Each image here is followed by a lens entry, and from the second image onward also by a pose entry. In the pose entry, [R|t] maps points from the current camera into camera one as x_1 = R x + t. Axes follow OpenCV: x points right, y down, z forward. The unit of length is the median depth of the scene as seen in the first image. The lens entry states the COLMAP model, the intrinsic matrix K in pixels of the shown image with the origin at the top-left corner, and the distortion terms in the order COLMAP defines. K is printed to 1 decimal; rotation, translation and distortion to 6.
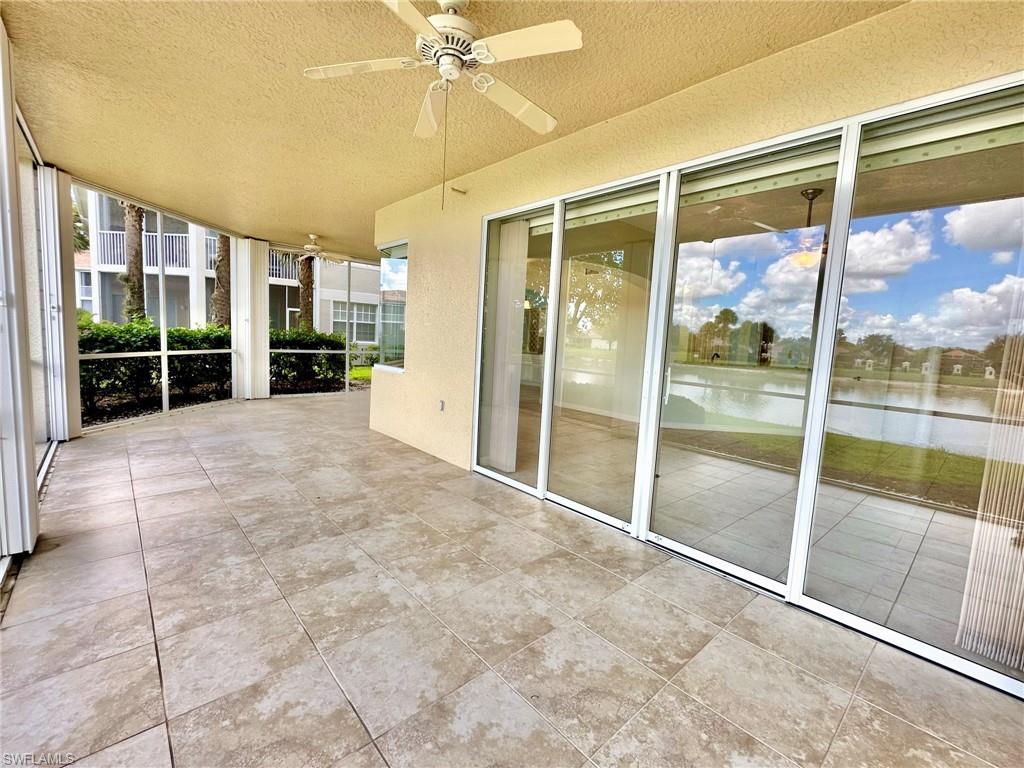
lens RADIAL K [[441.9, 0, 512.0], [0, 441.9, 384.0], [0, 0, 1]] dist [-0.005728, -0.000110]
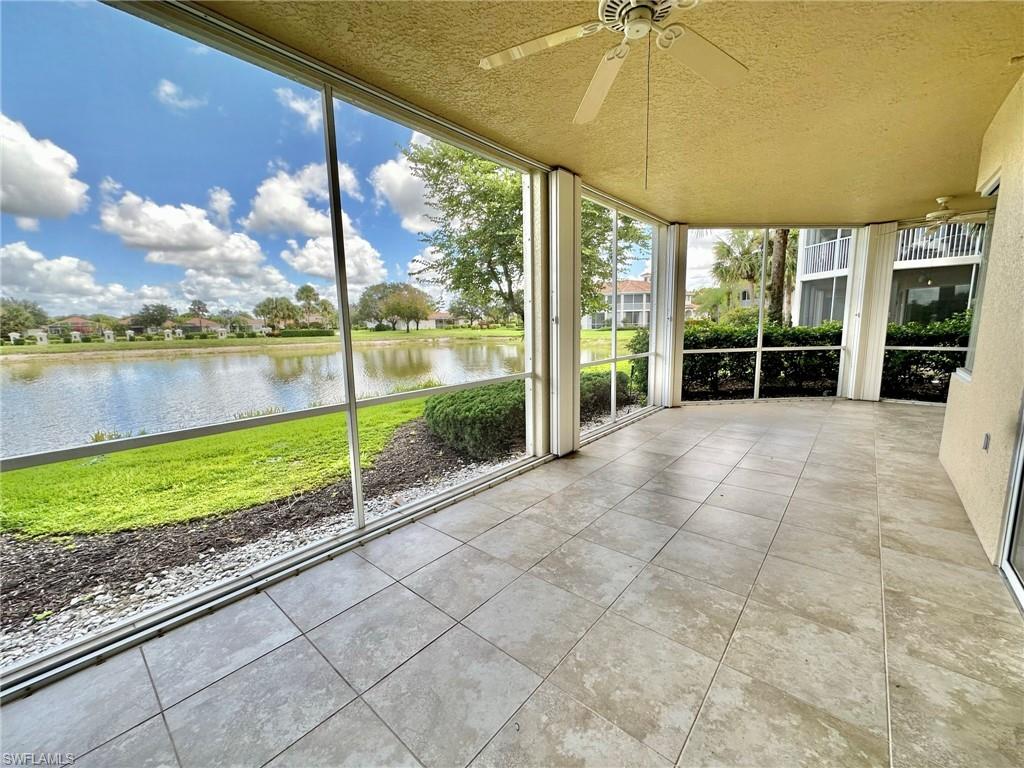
lens RADIAL K [[407.9, 0, 512.3], [0, 407.9, 382.6], [0, 0, 1]] dist [-0.003060, 0.000136]
pose [[0.124643, 0.088745, -0.988225, 0.350628], [-0.077486, 0.993821, 0.079474, -0.028764], [0.989171, 0.066668, 0.130750, 0.354125]]
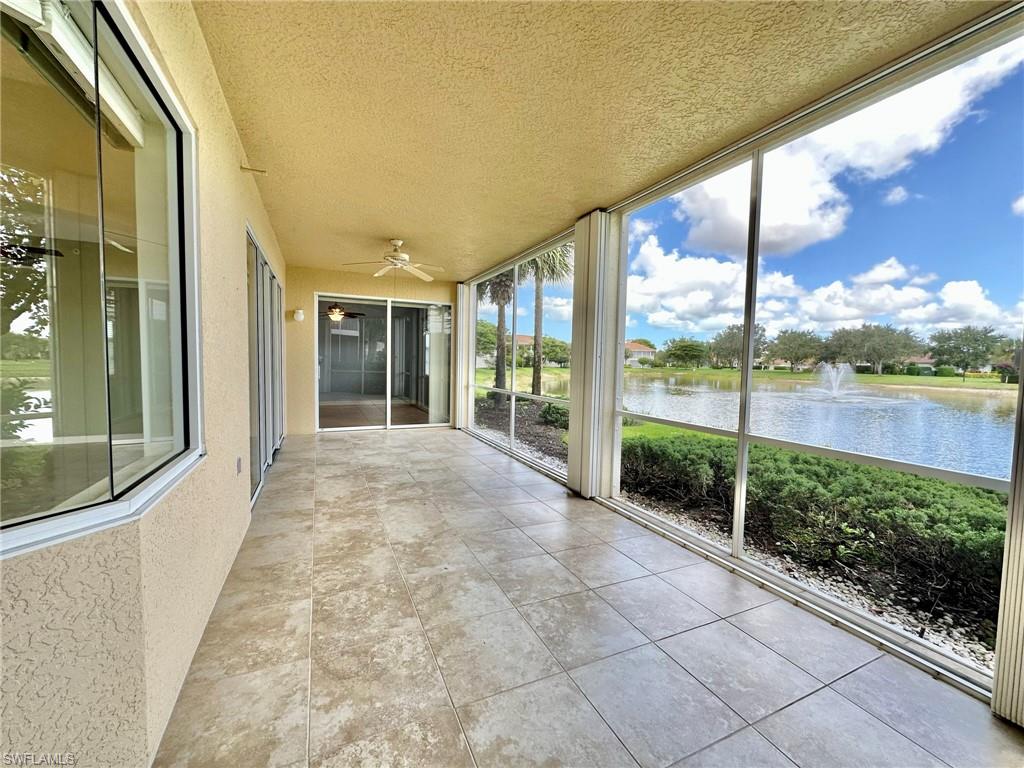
lens RADIAL K [[418.9, 0, 512.0], [0, 418.9, 384.0], [0, 0, 1]] dist [0.000259, 0.000112]
pose [[-0.952924, -0.089276, 0.289769, -0.860284], [-0.039844, 0.984254, 0.172212, -0.234093], [-0.300580, 0.152560, -0.941476, 1.739162]]
